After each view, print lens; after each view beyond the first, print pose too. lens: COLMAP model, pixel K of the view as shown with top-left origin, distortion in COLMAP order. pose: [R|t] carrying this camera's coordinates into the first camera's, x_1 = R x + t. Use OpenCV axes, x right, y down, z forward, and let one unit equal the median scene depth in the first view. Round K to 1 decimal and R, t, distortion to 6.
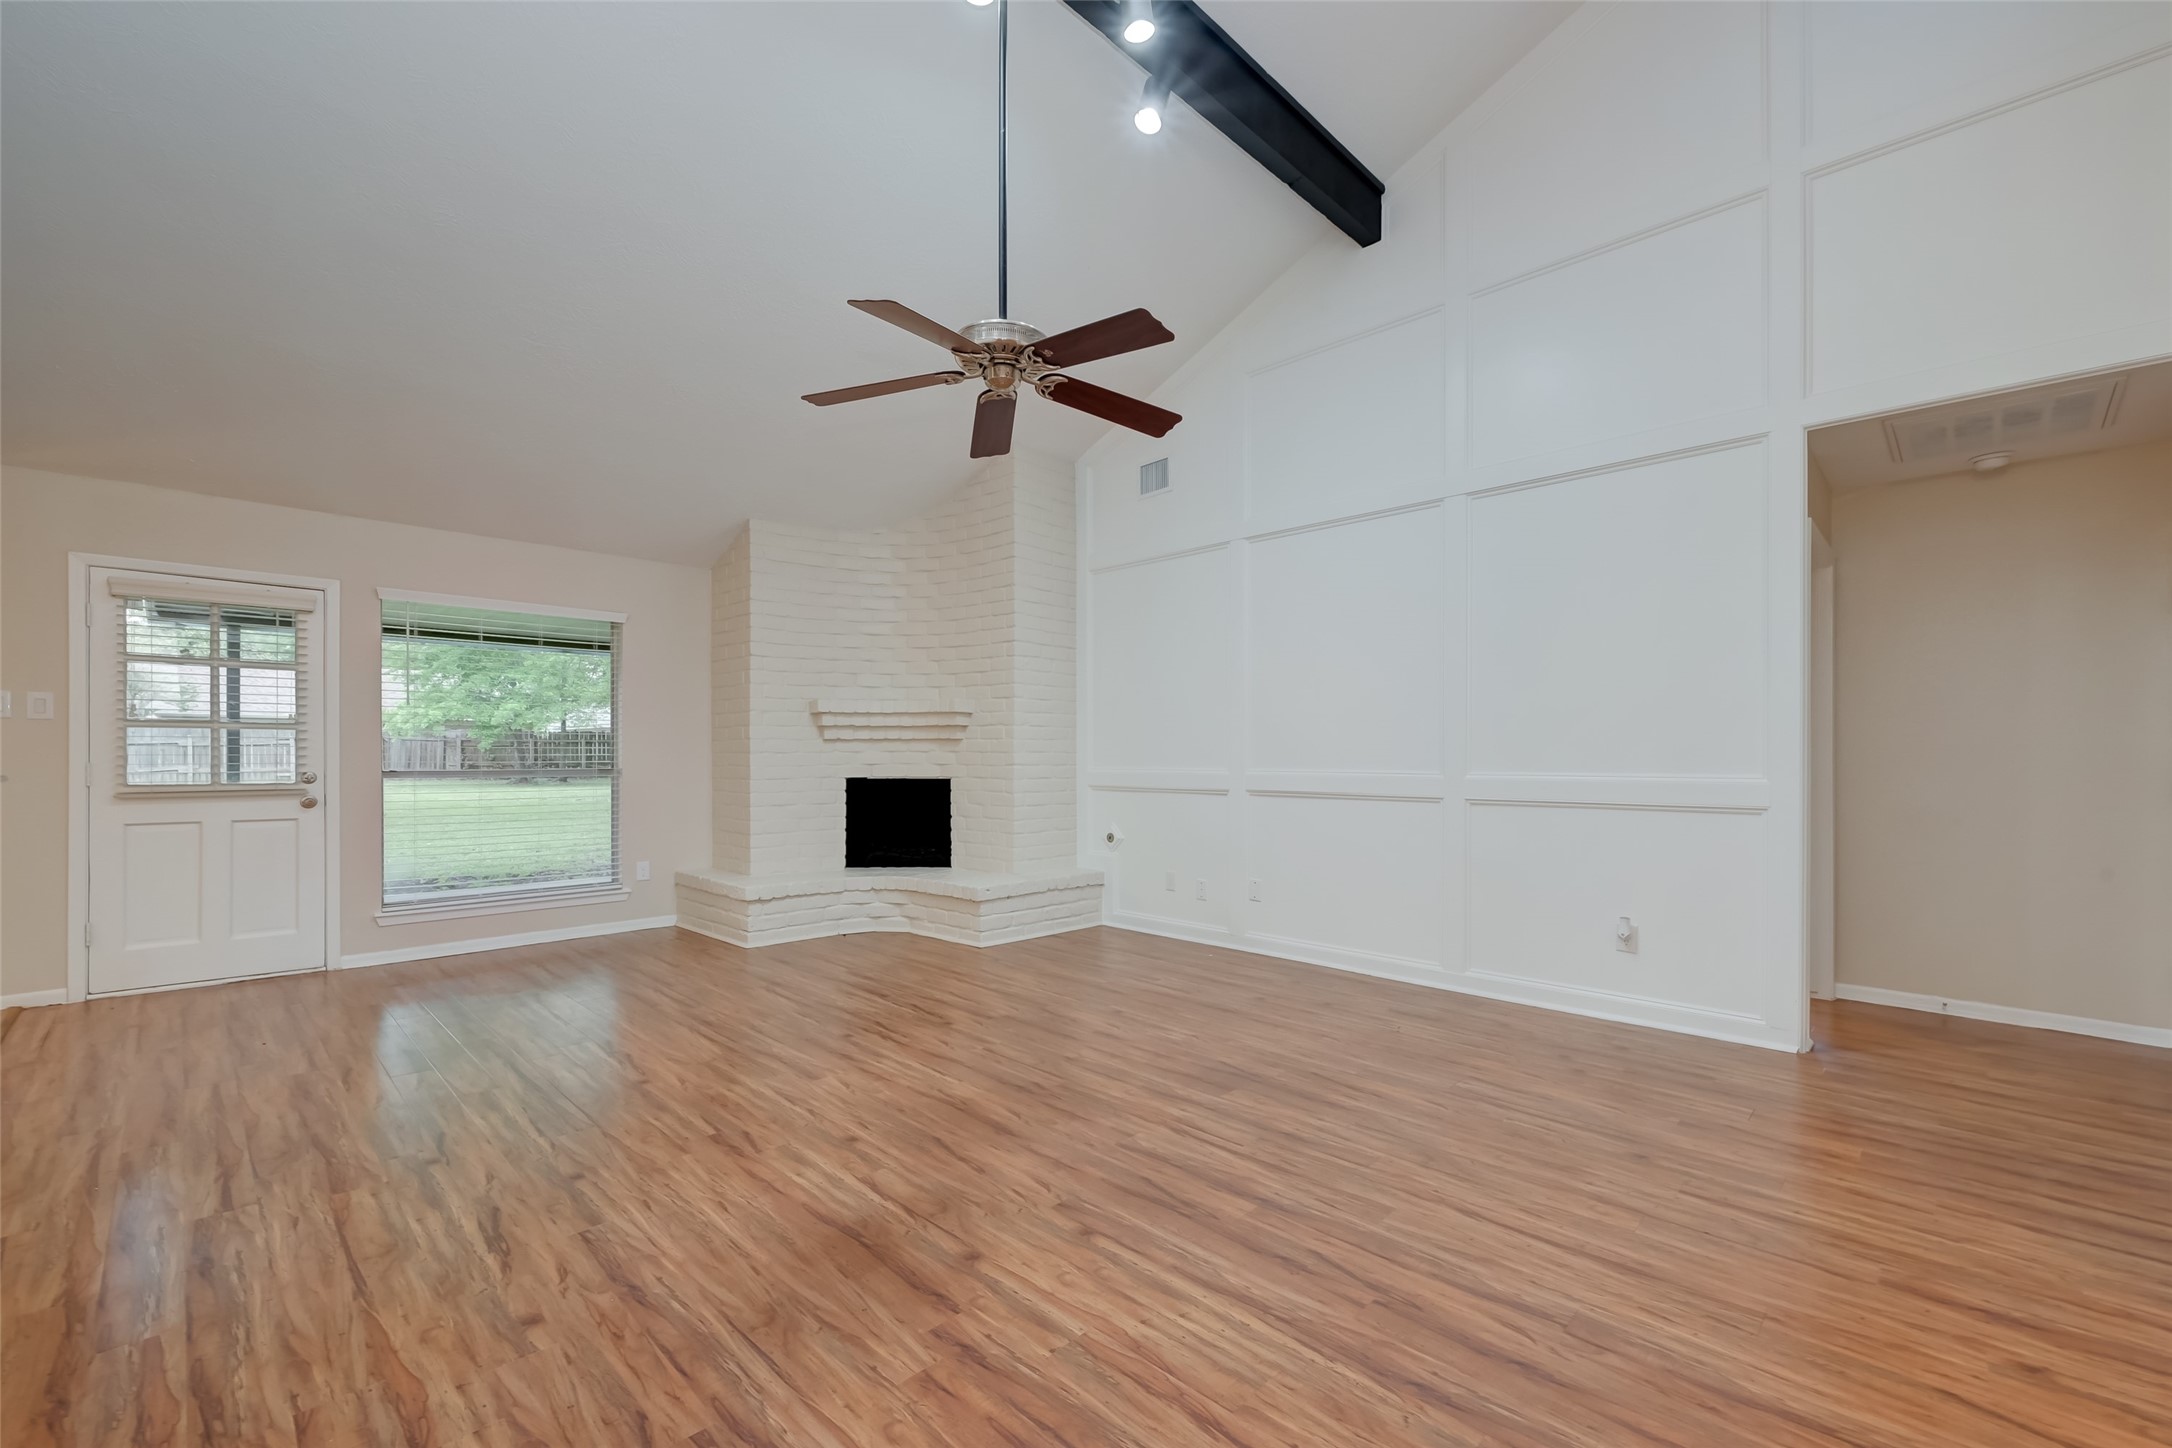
lens RADIAL K [[870.1, 0, 1120.4], [0, 870.1, 753.7], [0, 0, 1]] dist [-0.000841, 0.000139]
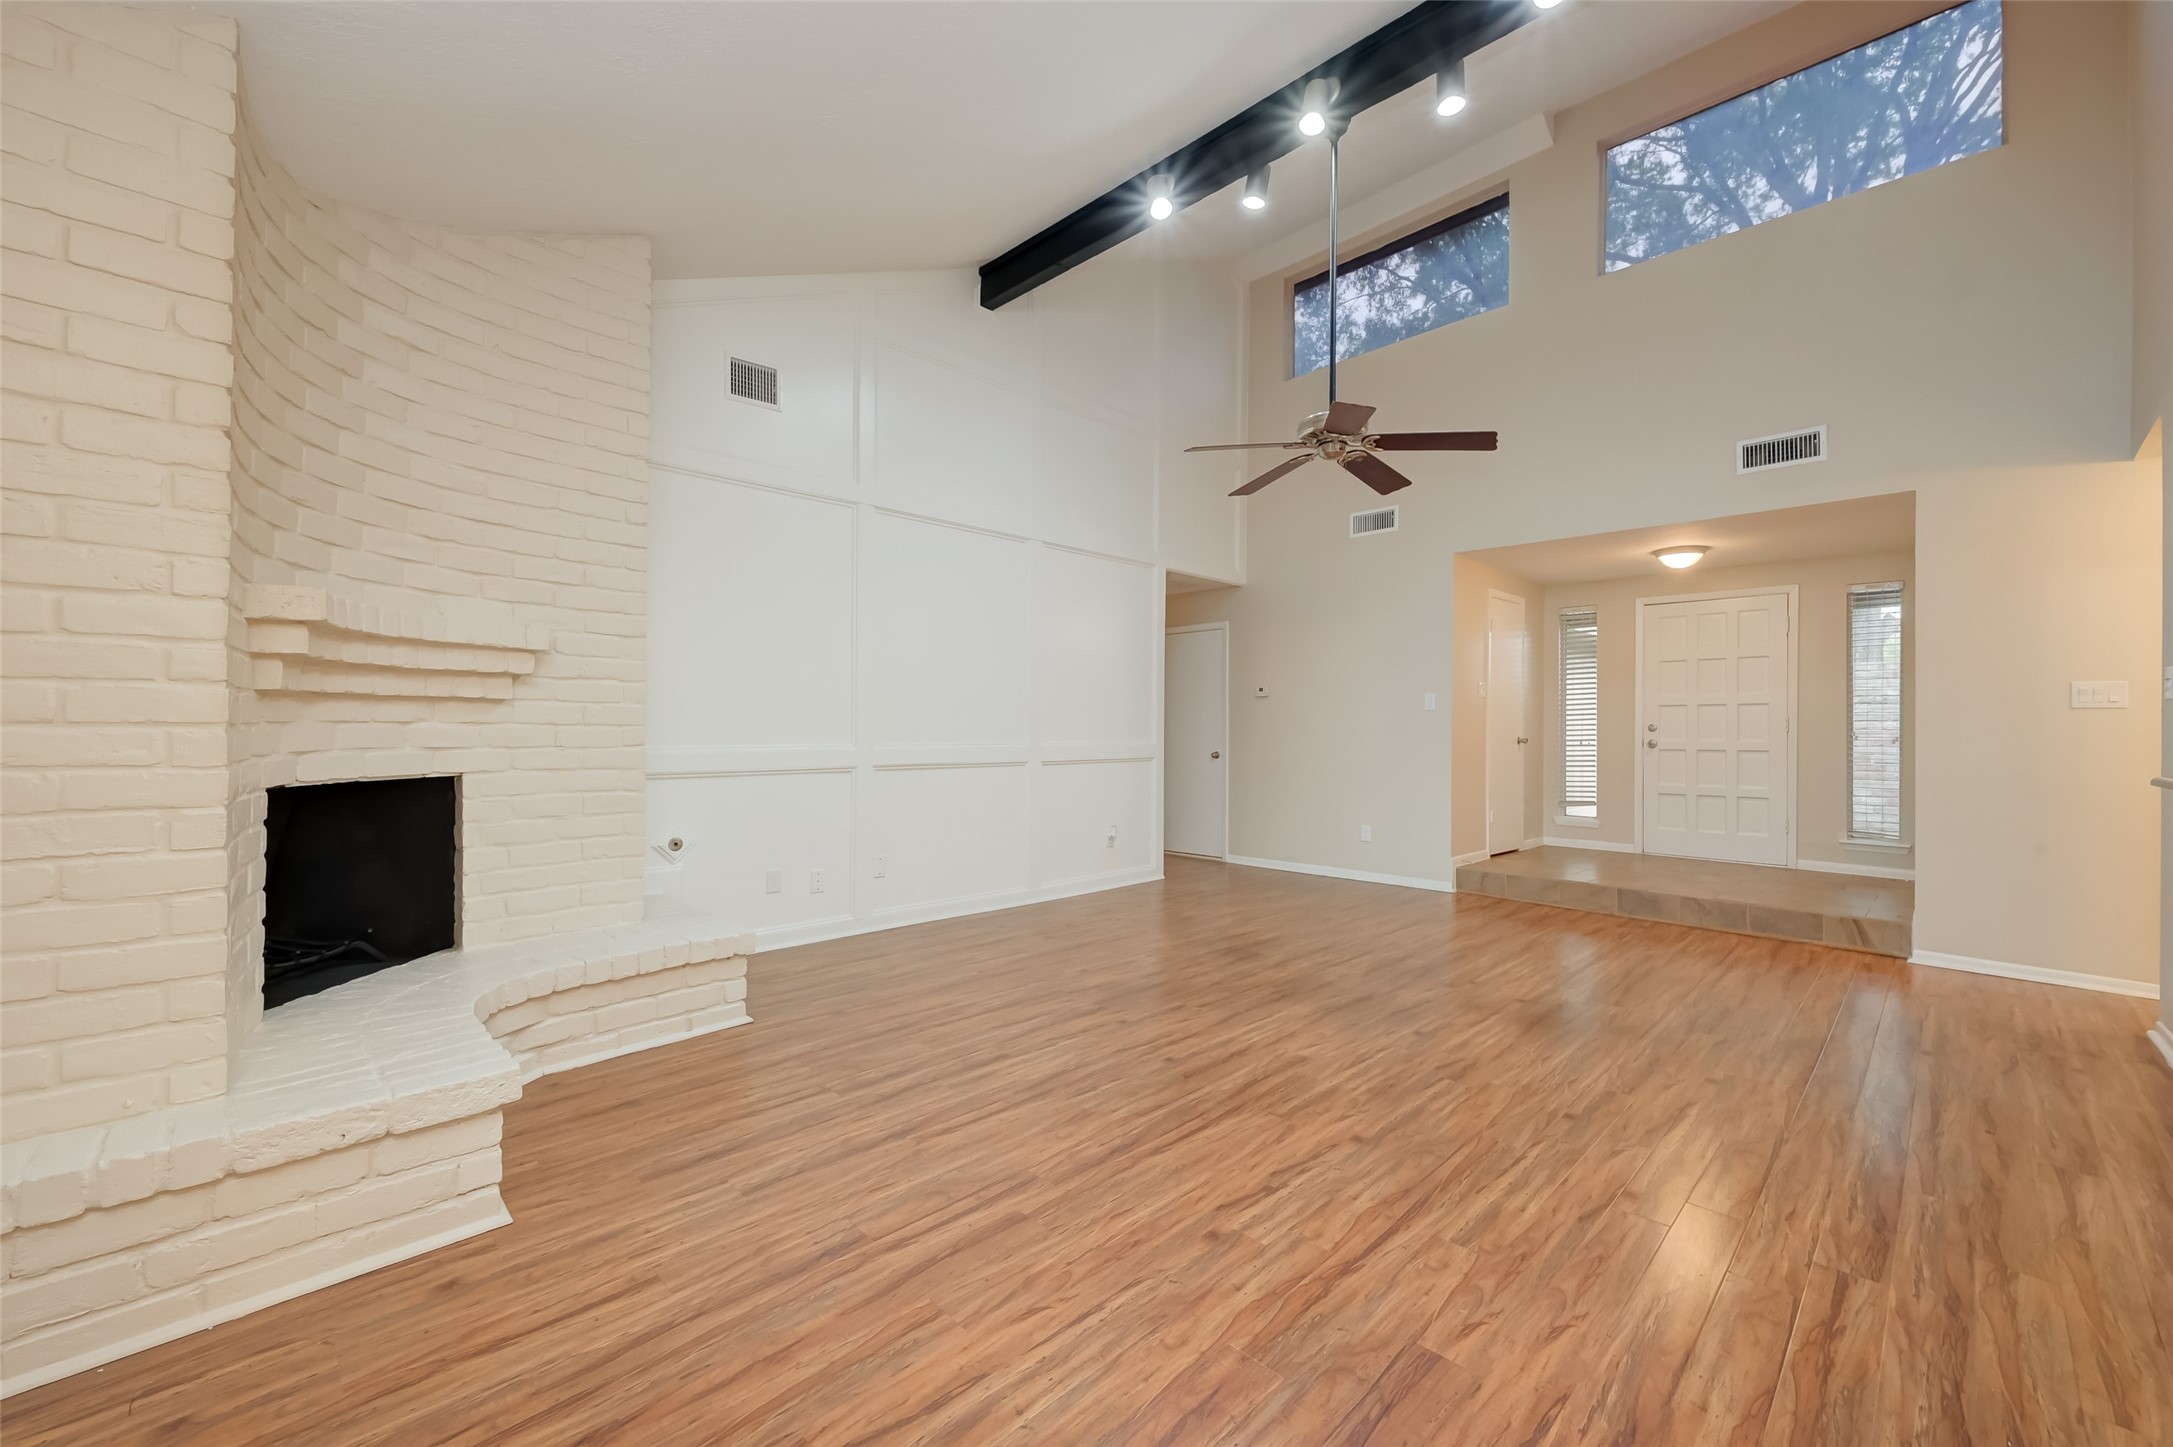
lens RADIAL K [[870.5, 0, 1071.6], [0, 870.5, 729.0], [0, 0, 1]] dist [-0.000841, 0.000139]
pose [[0.049314, -0.001682, 0.998782, -0.894601], [-0.007288, 0.999971, 0.002044, -0.002982], [-0.998757, -0.007380, 0.049300, 0.802464]]
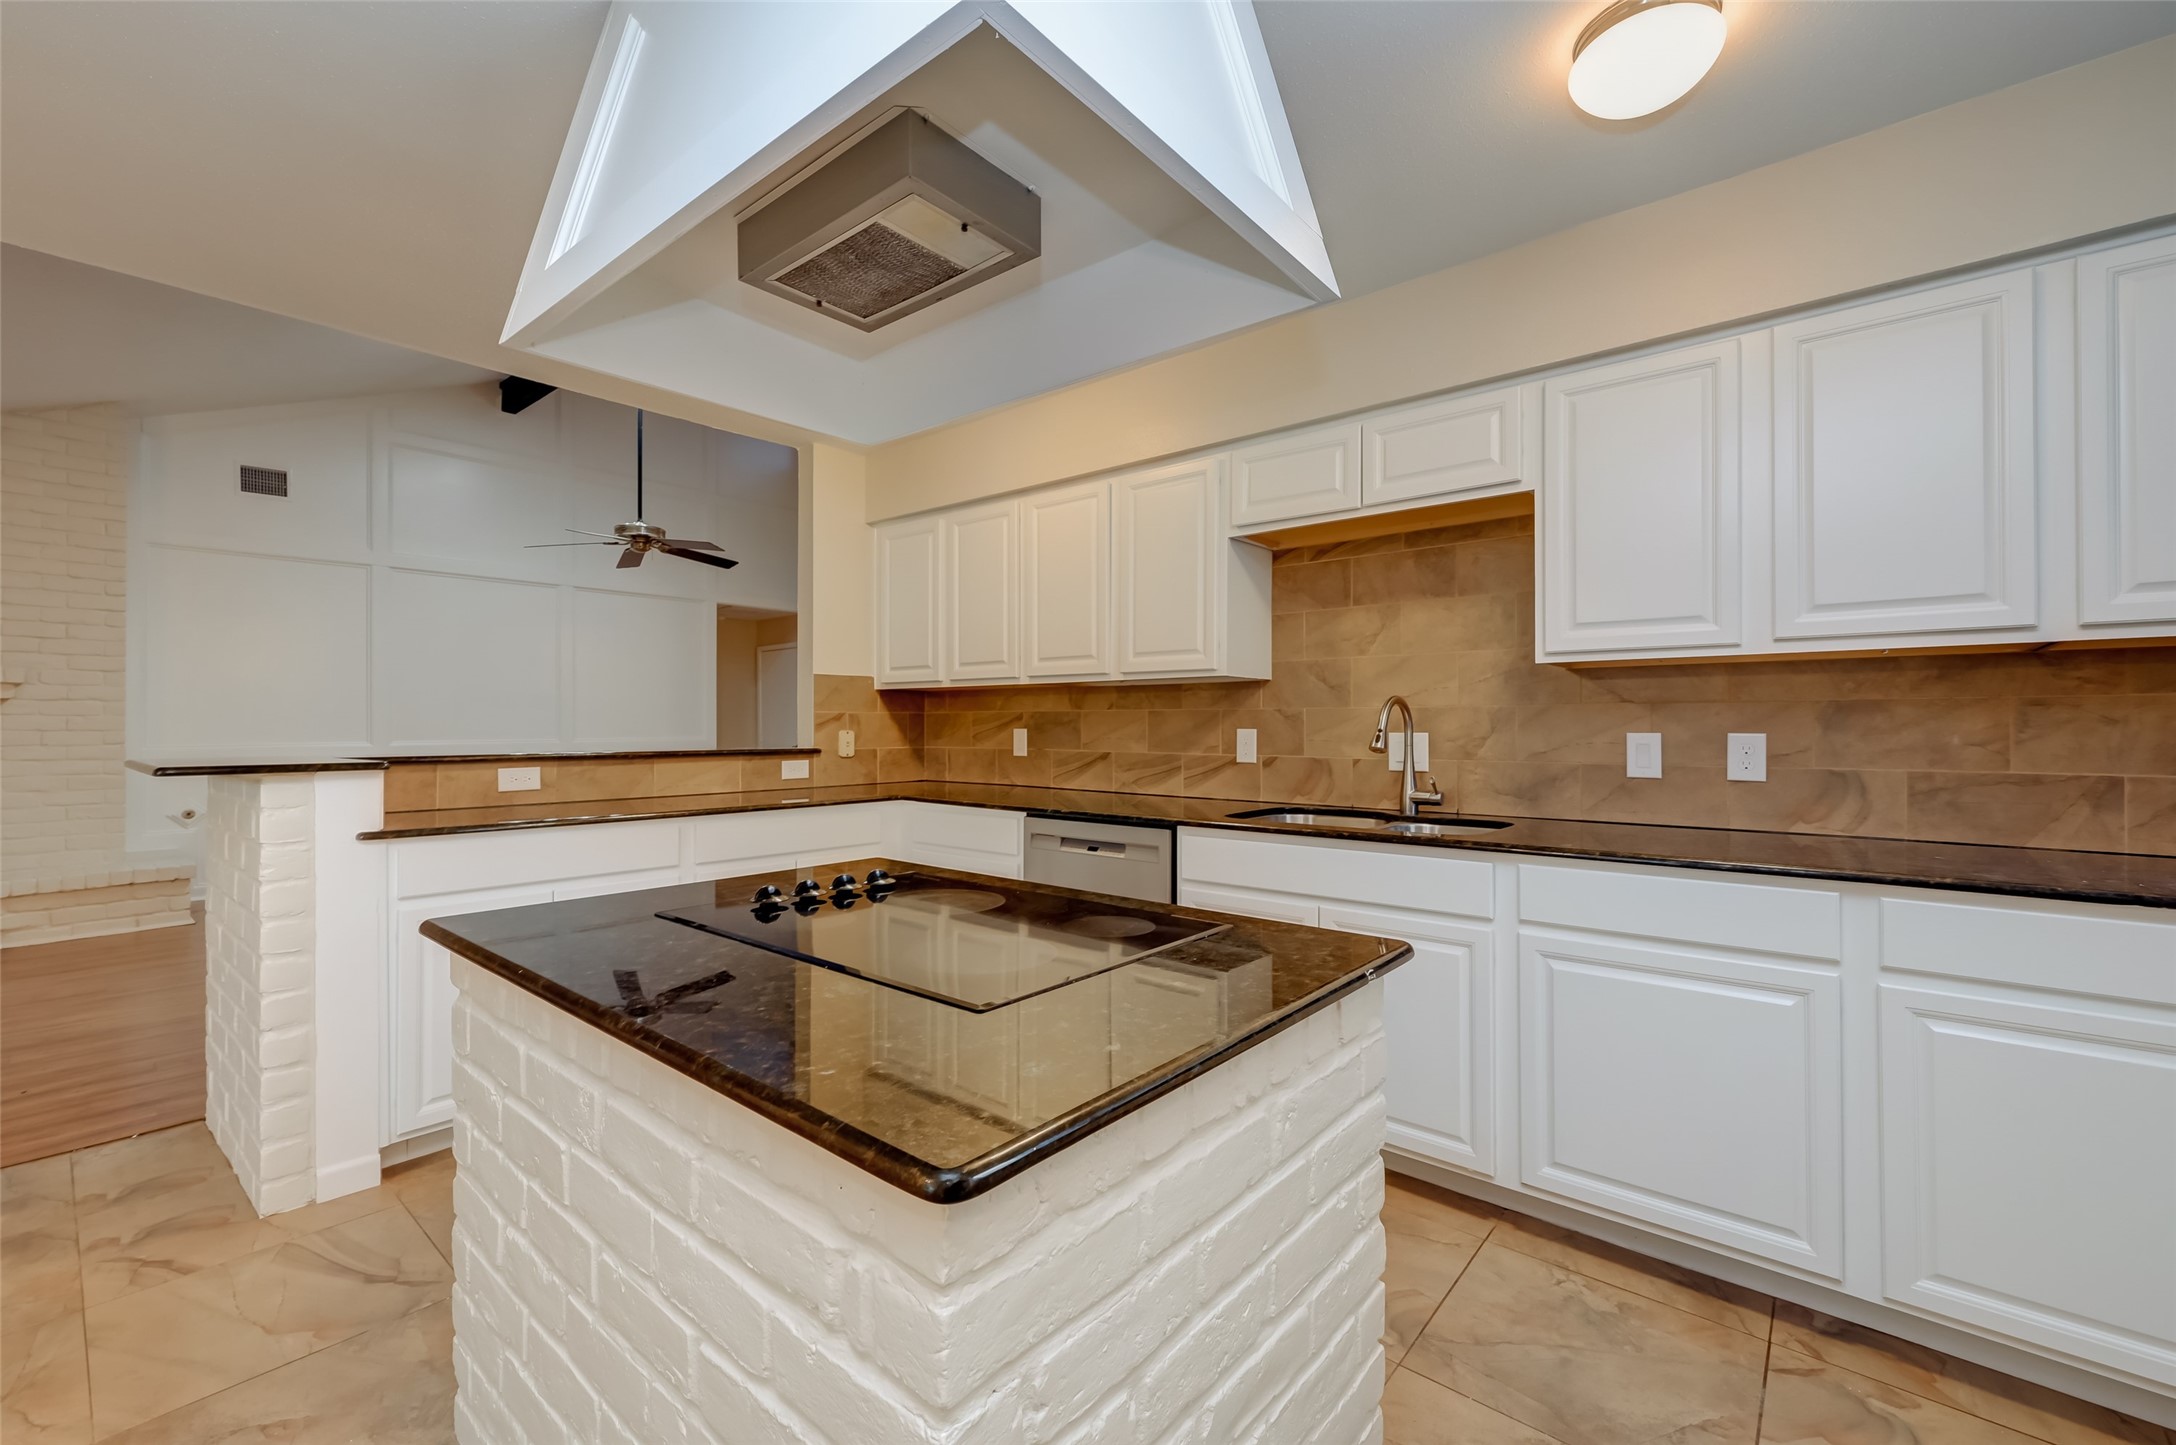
lens RADIAL K [[882.9, 0, 1065.1], [0, 882.9, 720.5], [0, 0, 1]] dist [-0.000014, 0.000898]
pose [[-0.066614, 0.006818, 0.997756, -1.386483], [0.001842, 0.999976, -0.006710, -0.004676], [-0.997777, 0.001391, -0.066625, 0.065161]]
